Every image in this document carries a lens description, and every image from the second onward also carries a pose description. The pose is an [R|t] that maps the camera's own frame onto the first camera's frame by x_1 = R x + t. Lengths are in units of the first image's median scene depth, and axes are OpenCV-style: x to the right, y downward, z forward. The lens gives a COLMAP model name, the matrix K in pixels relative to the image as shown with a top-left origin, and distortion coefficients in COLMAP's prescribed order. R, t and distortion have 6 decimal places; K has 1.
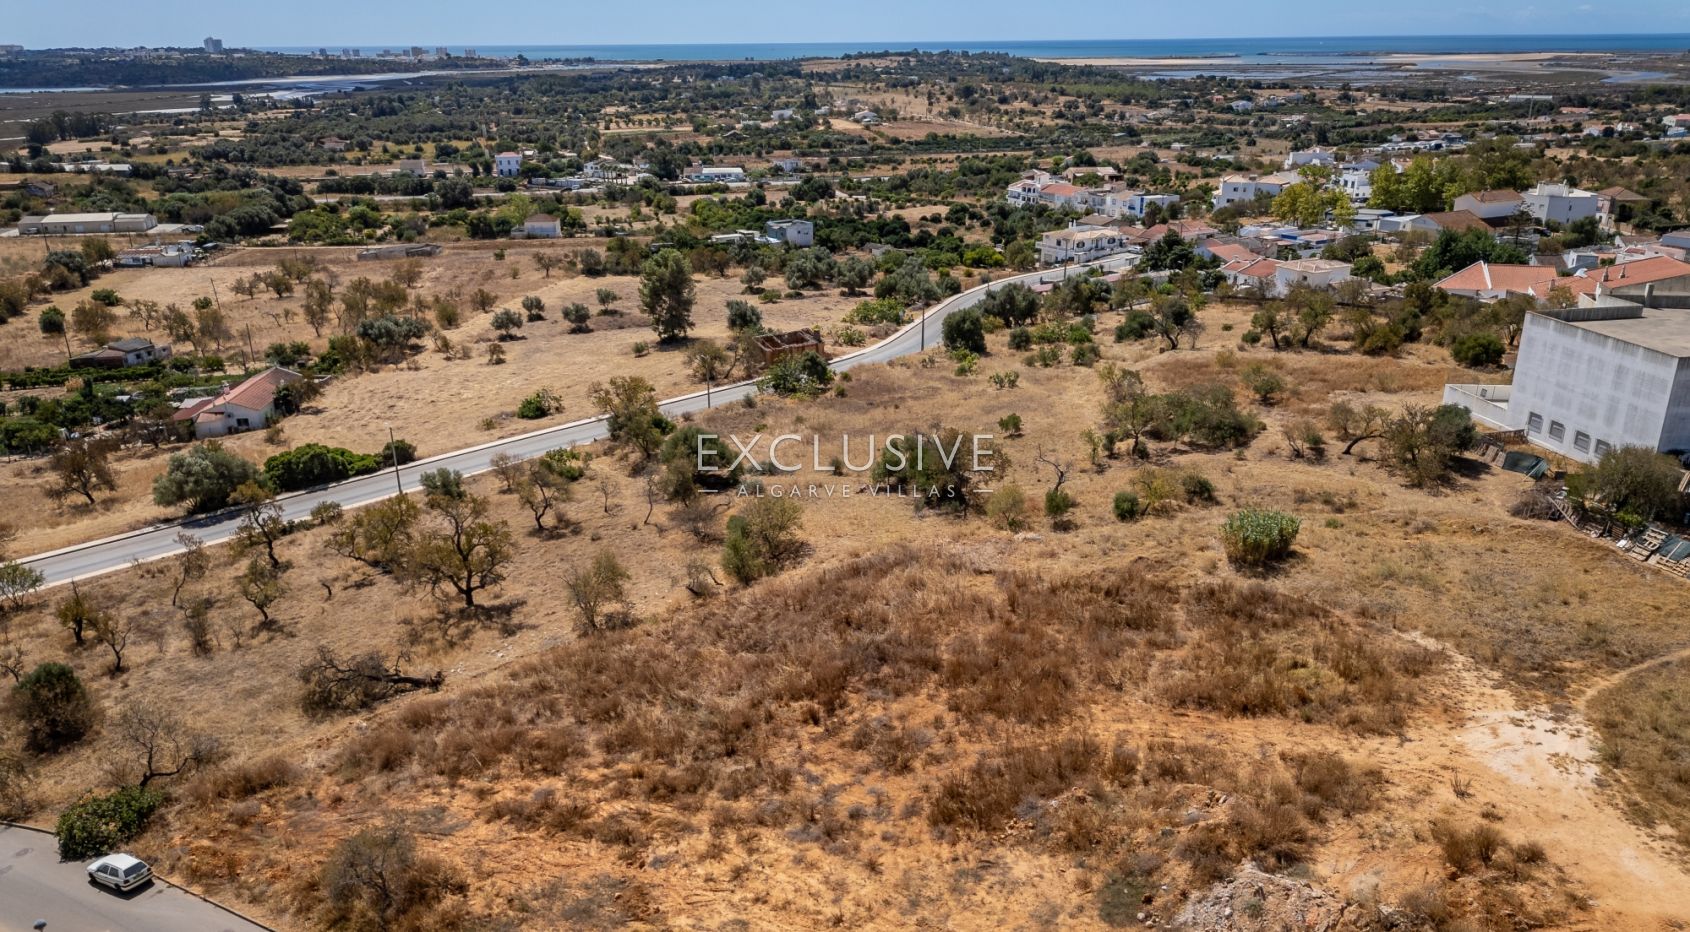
lens RADIAL K [[1235.7, 0, 835.5], [0, 1235.7, 507.3], [0, 0, 1]] dist [0.050260, -0.063647]
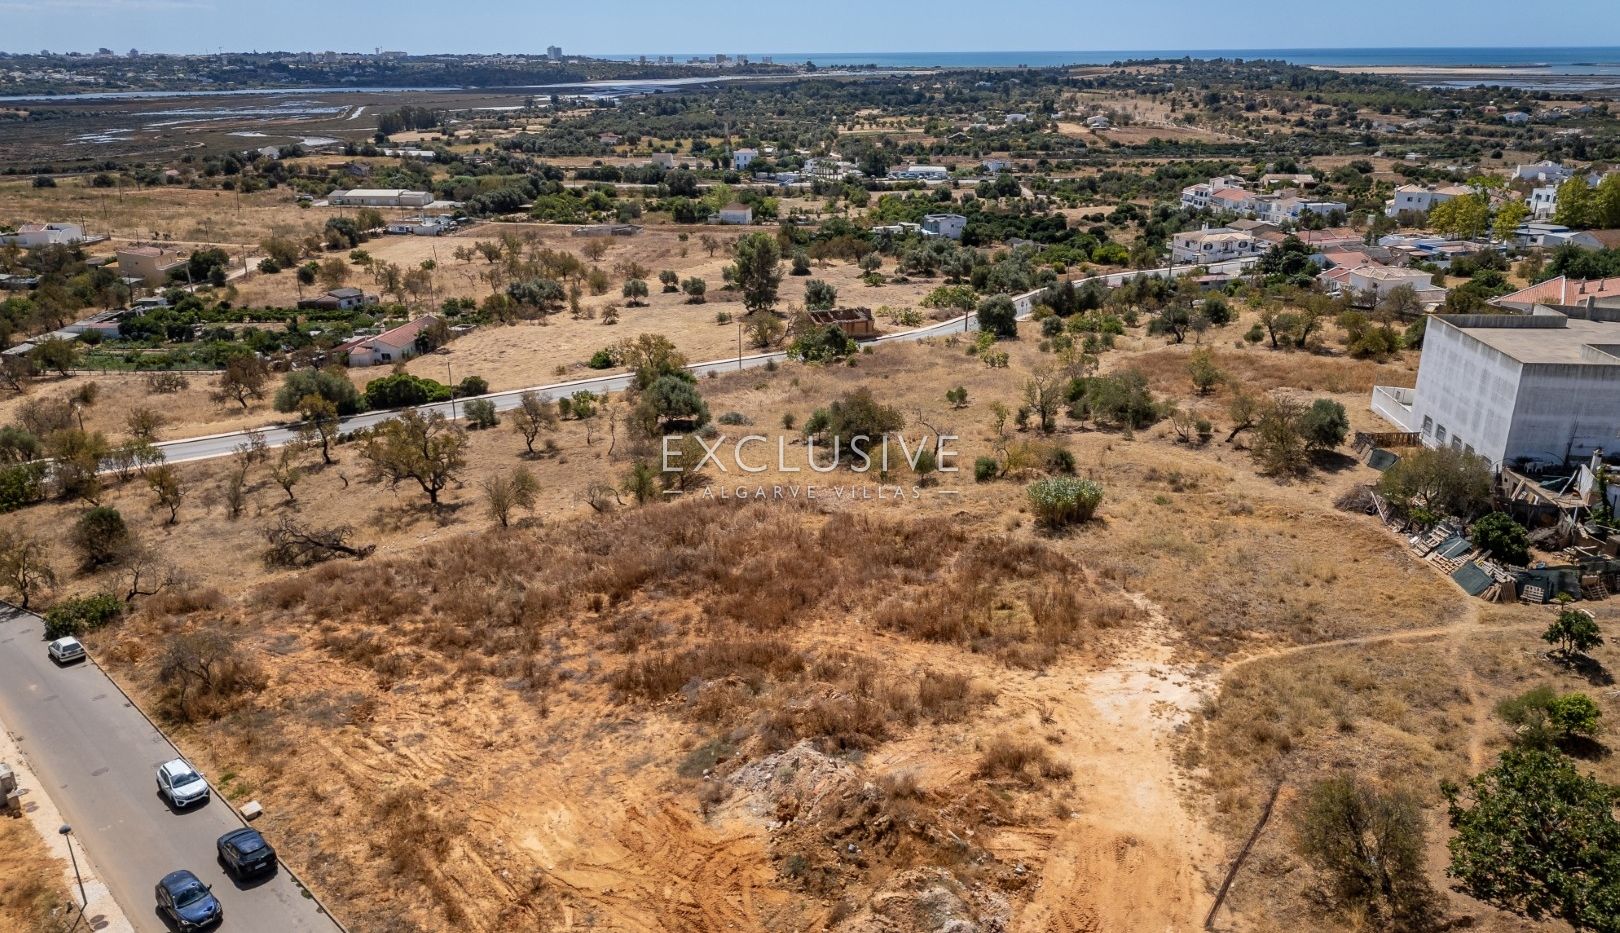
lens RADIAL K [[1178.8, 0, 791.1], [0, 1178.8, 472.9], [0, 0, 1]] dist [0.044734, -0.052118]
pose [[0.967186, 0.088158, -0.238283, 0.189114], [-0.091829, 0.995765, -0.004328, 0.013293], [0.236893, 0.026067, 0.971186, -0.030216]]
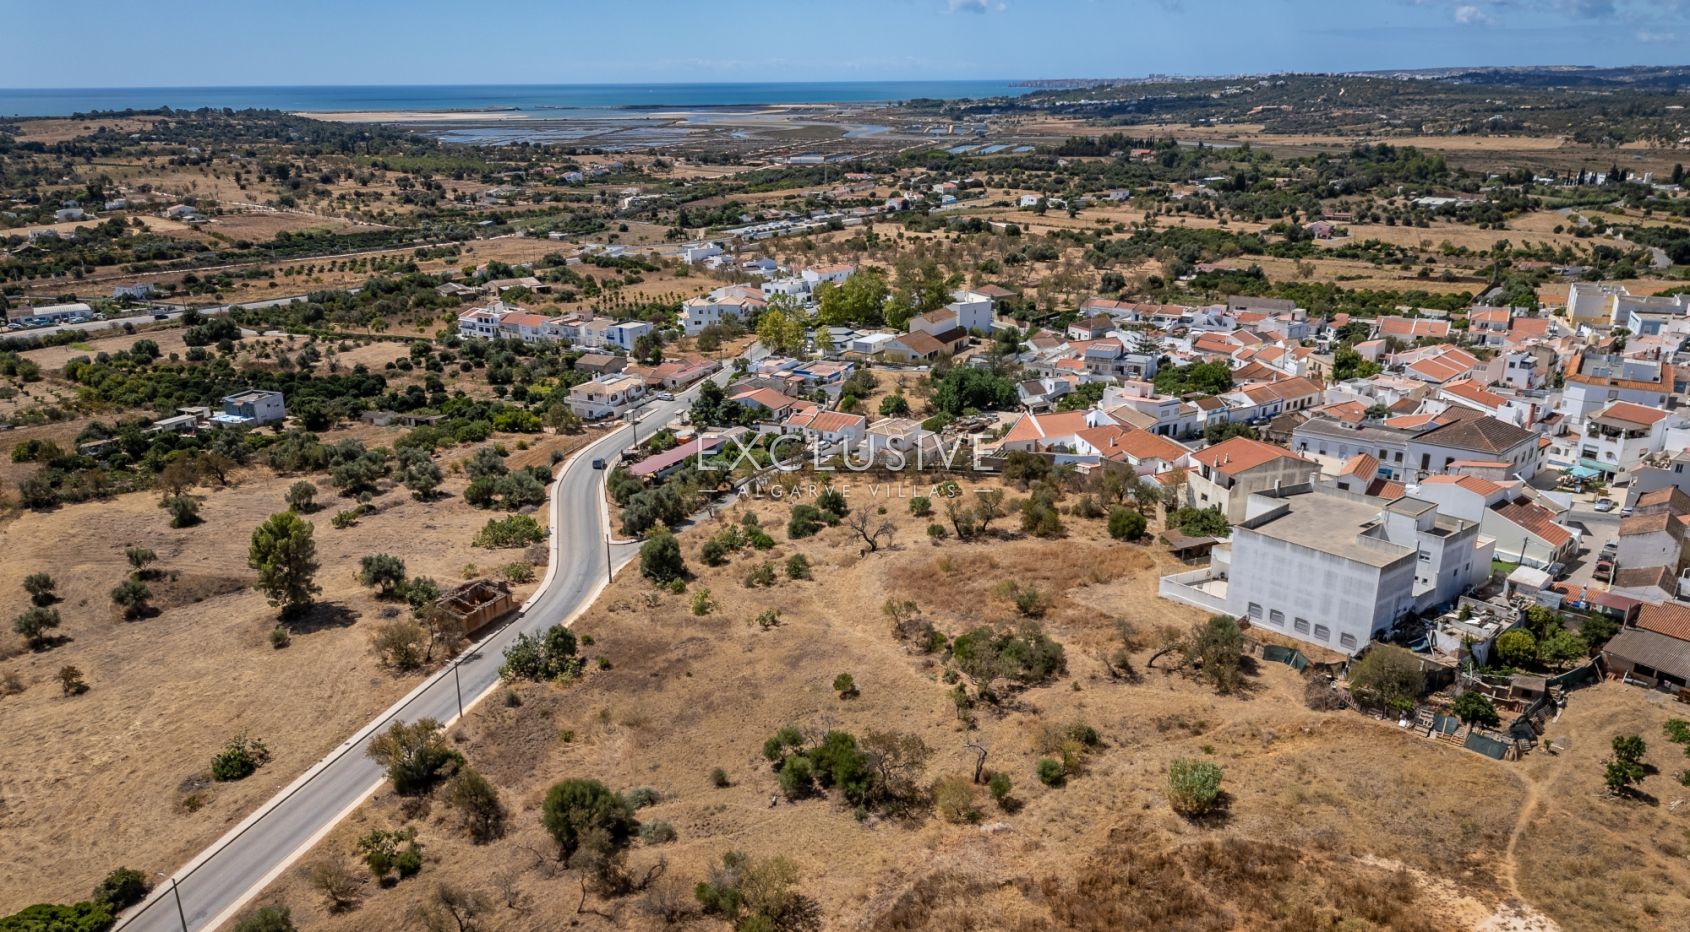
lens RADIAL K [[1235.7, 0, 851.7], [0, 1235.7, 528.2], [0, 0, 1]] dist [0.050260, -0.063647]
pose [[0.848340, -0.180879, 0.497597, -0.261463], [0.188603, 0.981422, 0.035207, -0.174271], [-0.494721, 0.063981, 0.866694, 0.059149]]
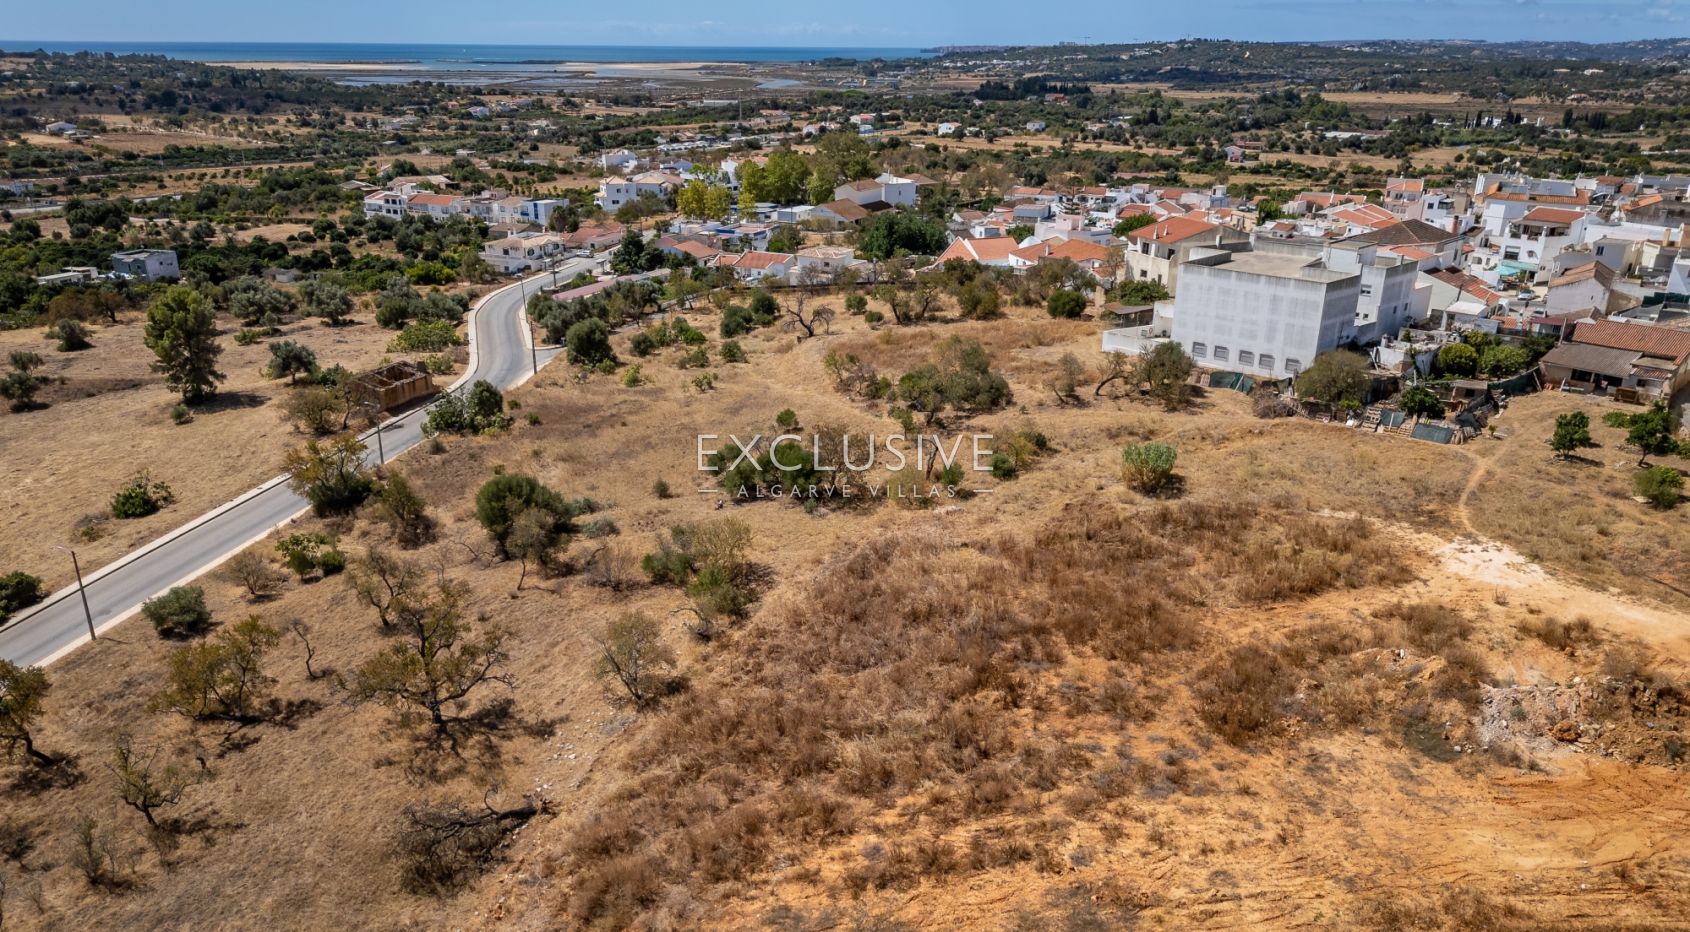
lens RADIAL K [[1235.7, 0, 852.6], [0, 1235.7, 524.4], [0, 0, 1]] dist [0.050260, -0.063647]
pose [[0.810585, -0.198131, 0.551087, -0.292857], [0.193995, 0.978743, 0.066540, -0.029649], [-0.552556, 0.052972, 0.831791, 0.095632]]
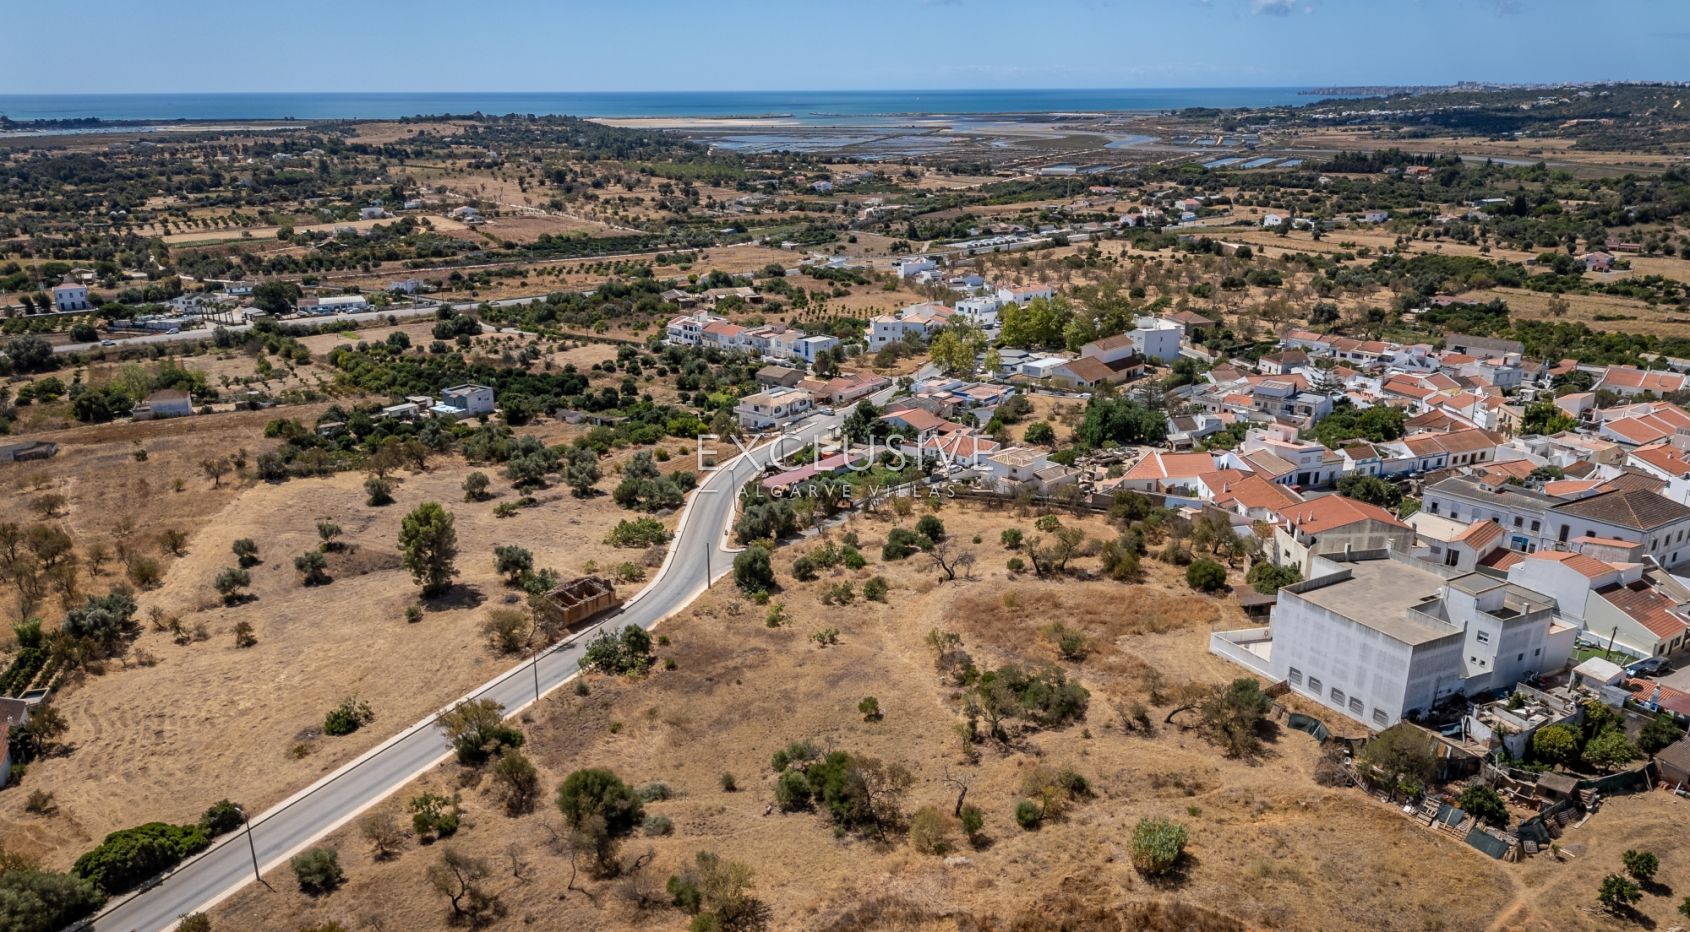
lens RADIAL K [[1235.7, 0, 842.9], [0, 1235.7, 534.6], [0, 0, 1]] dist [0.050260, -0.063647]
pose [[0.942424, -0.111858, 0.315159, -0.155646], [0.116411, 0.993191, 0.004401, -0.169934], [-0.313505, 0.032540, 0.949029, -0.029618]]
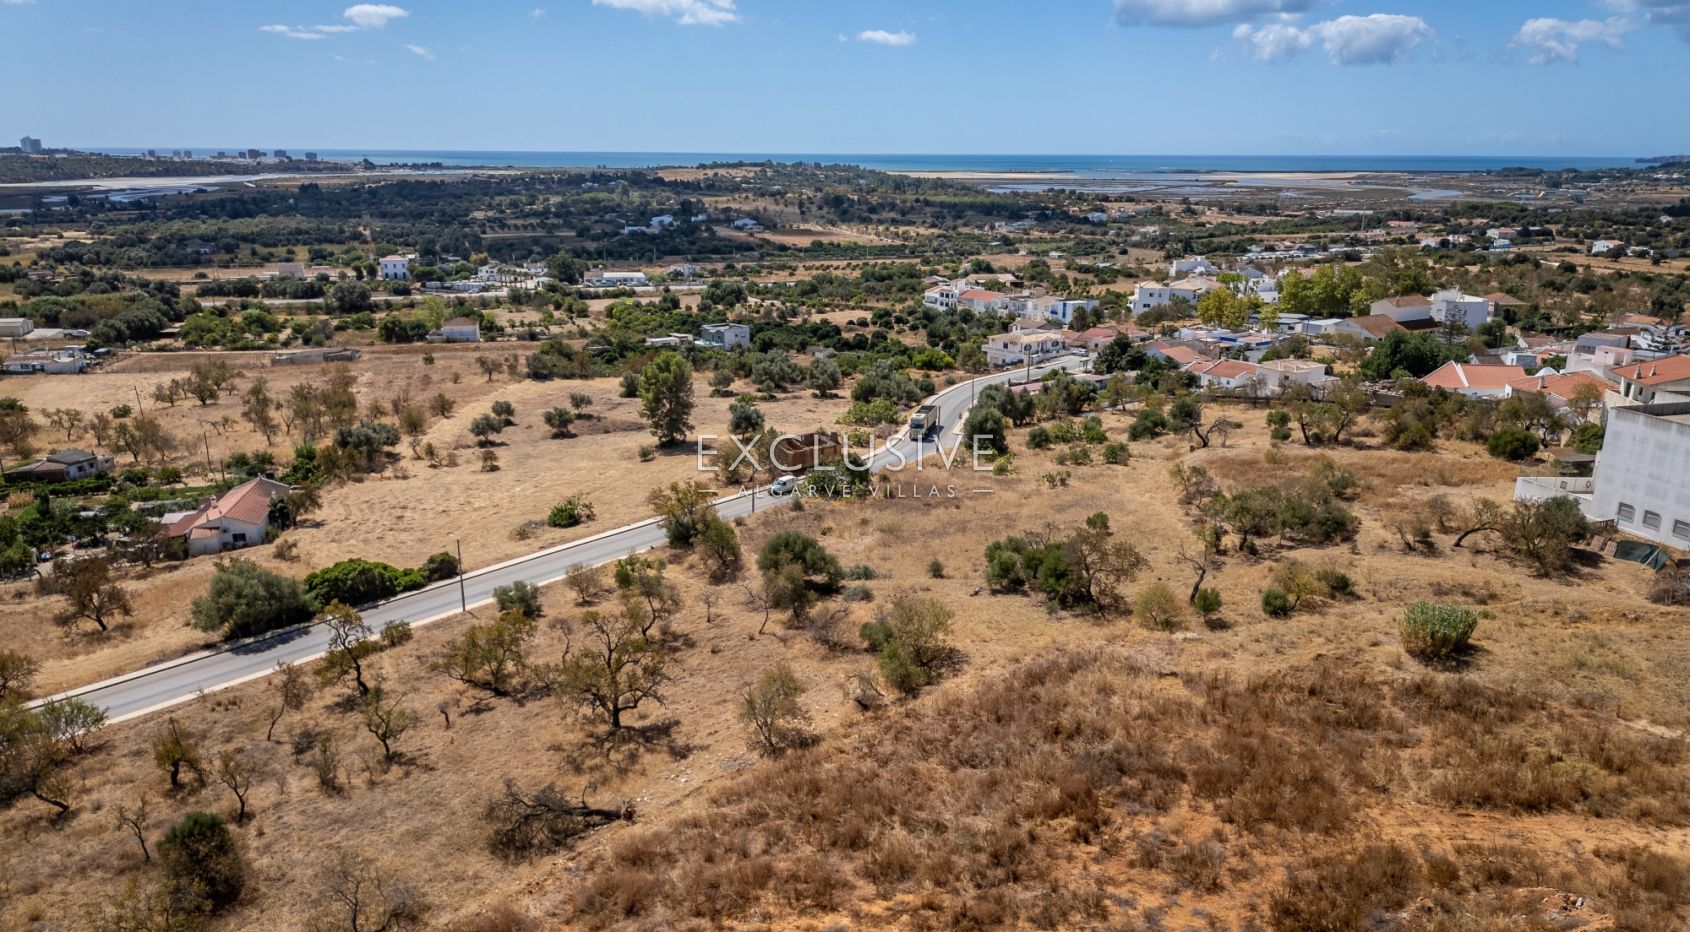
lens RADIAL K [[1235.7, 0, 830.2], [0, 1235.7, 522.1], [0, 0, 1]] dist [0.050260, -0.063647]
pose [[0.993110, -0.019021, 0.115631, -0.140657], [0.027005, 0.997328, -0.067875, -0.004593], [-0.114031, 0.070530, 0.990970, 0.026645]]
